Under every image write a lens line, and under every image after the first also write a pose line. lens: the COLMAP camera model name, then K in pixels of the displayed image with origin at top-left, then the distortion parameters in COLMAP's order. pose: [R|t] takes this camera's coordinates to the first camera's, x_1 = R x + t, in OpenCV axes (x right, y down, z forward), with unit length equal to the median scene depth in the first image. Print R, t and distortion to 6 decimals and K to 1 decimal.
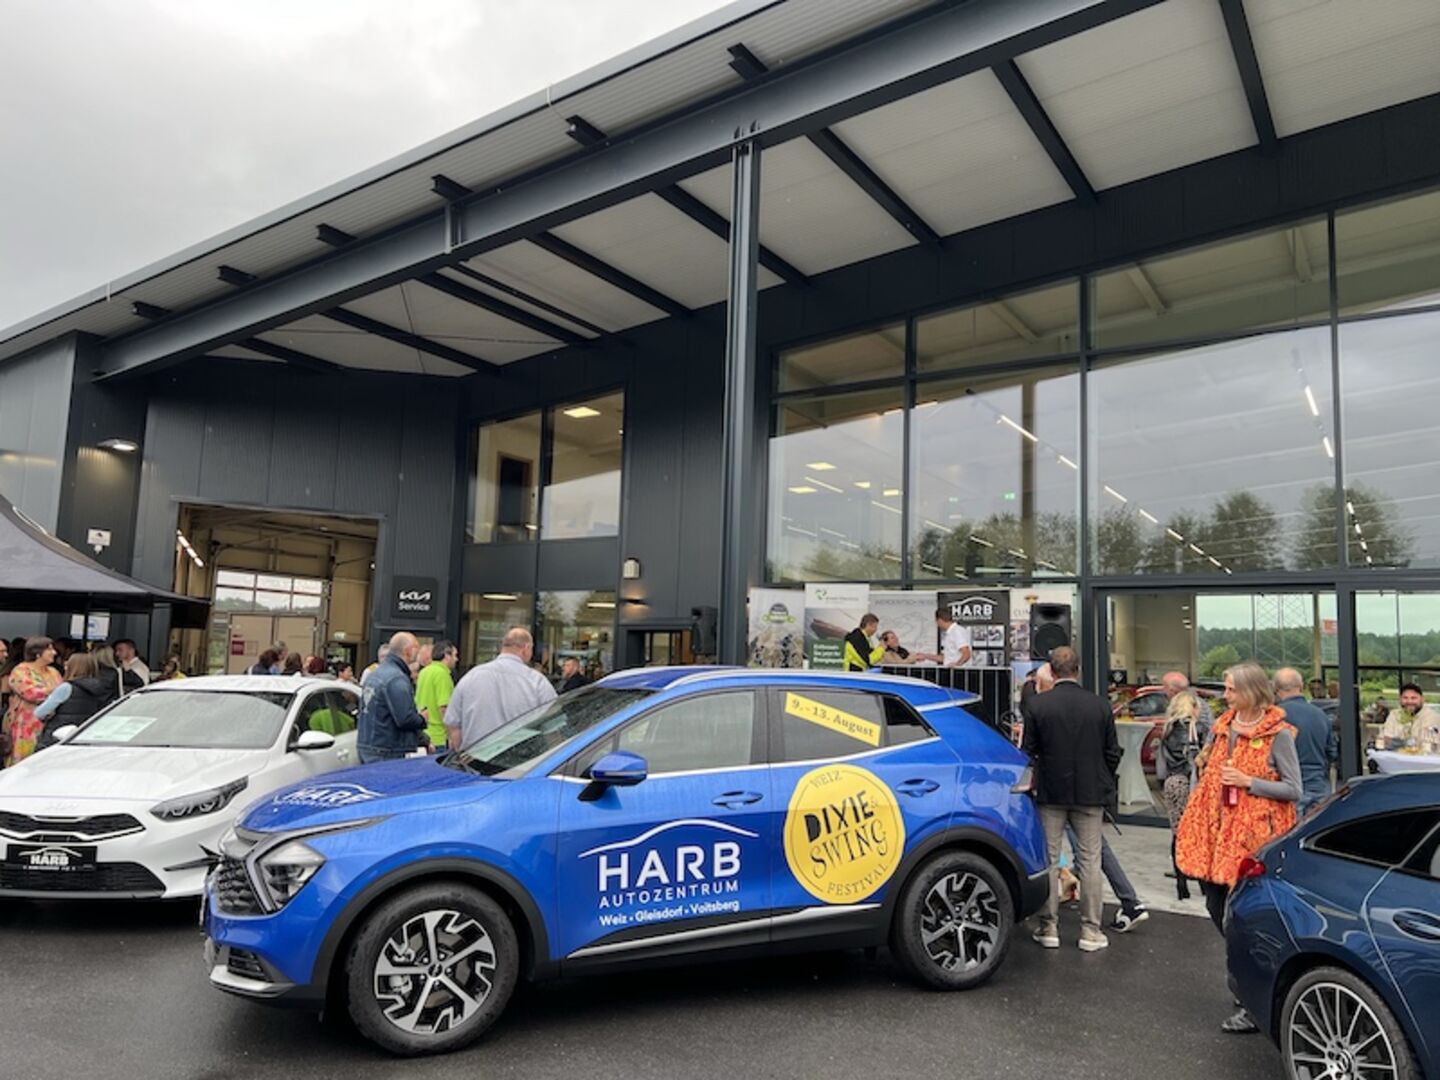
lens RADIAL K [[1057.7, 0, 715.1], [0, 1057.7, 569.5], [0, 0, 1]] dist [0.010967, -0.001582]
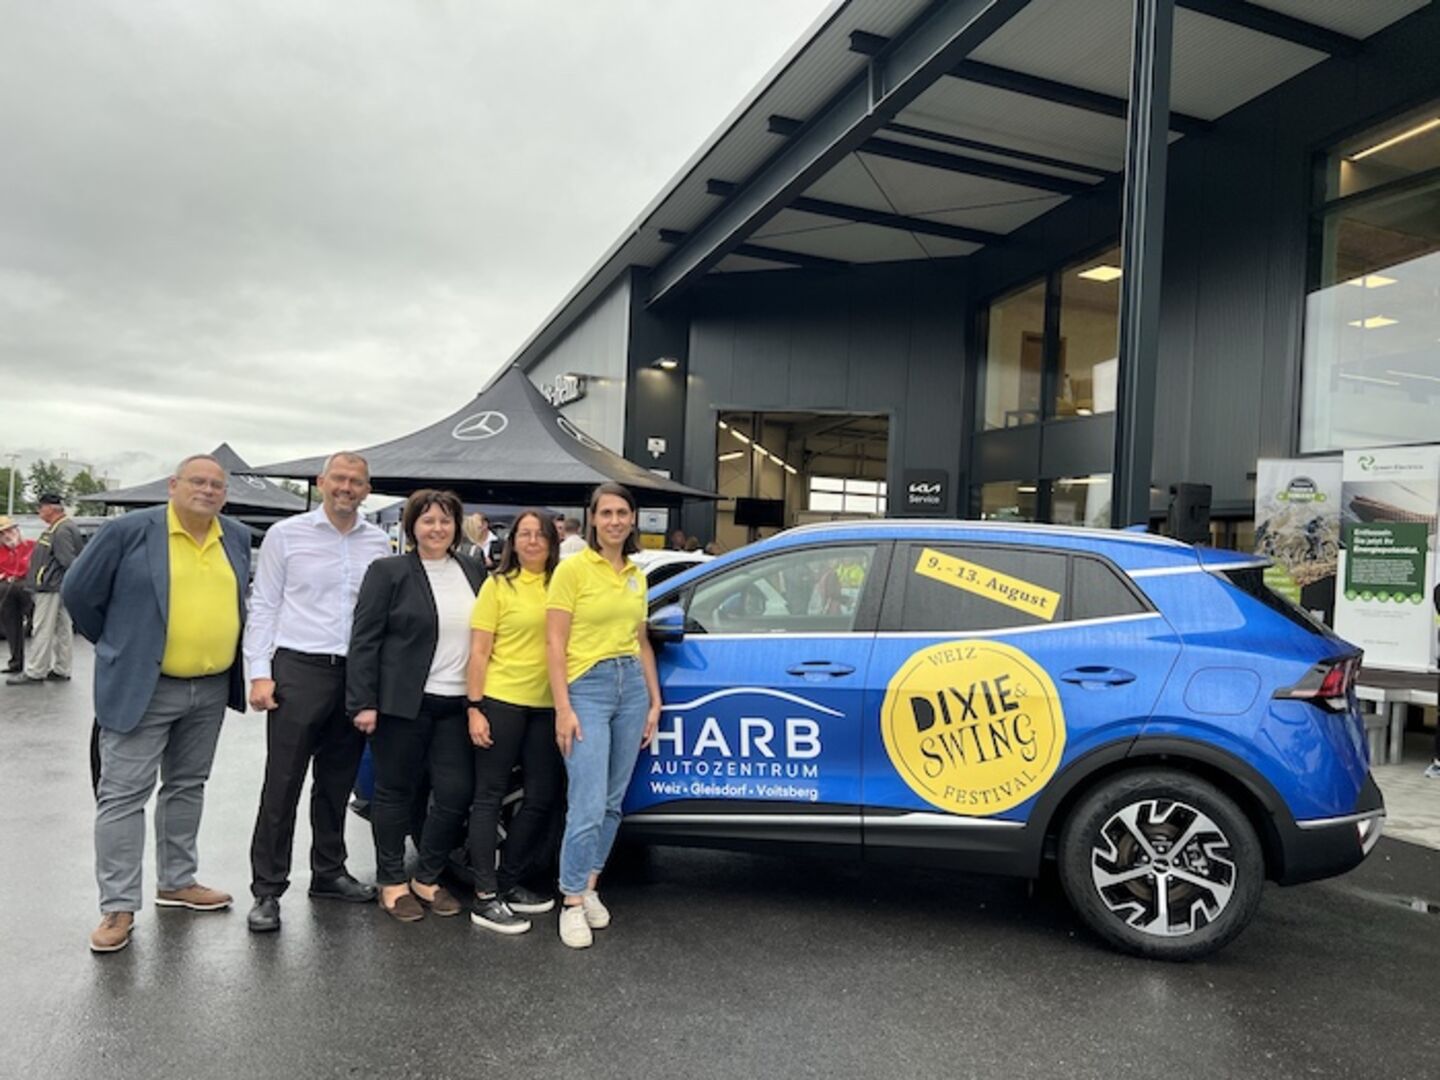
lens RADIAL K [[1057.7, 0, 715.1], [0, 1057.7, 569.5], [0, 0, 1]] dist [0.010967, -0.001582]
pose [[0.817921, 0.012866, -0.575186, 0.395634], [0.035329, 0.996740, 0.072535, 0.069129], [0.574244, -0.079648, 0.814800, 0.258914]]
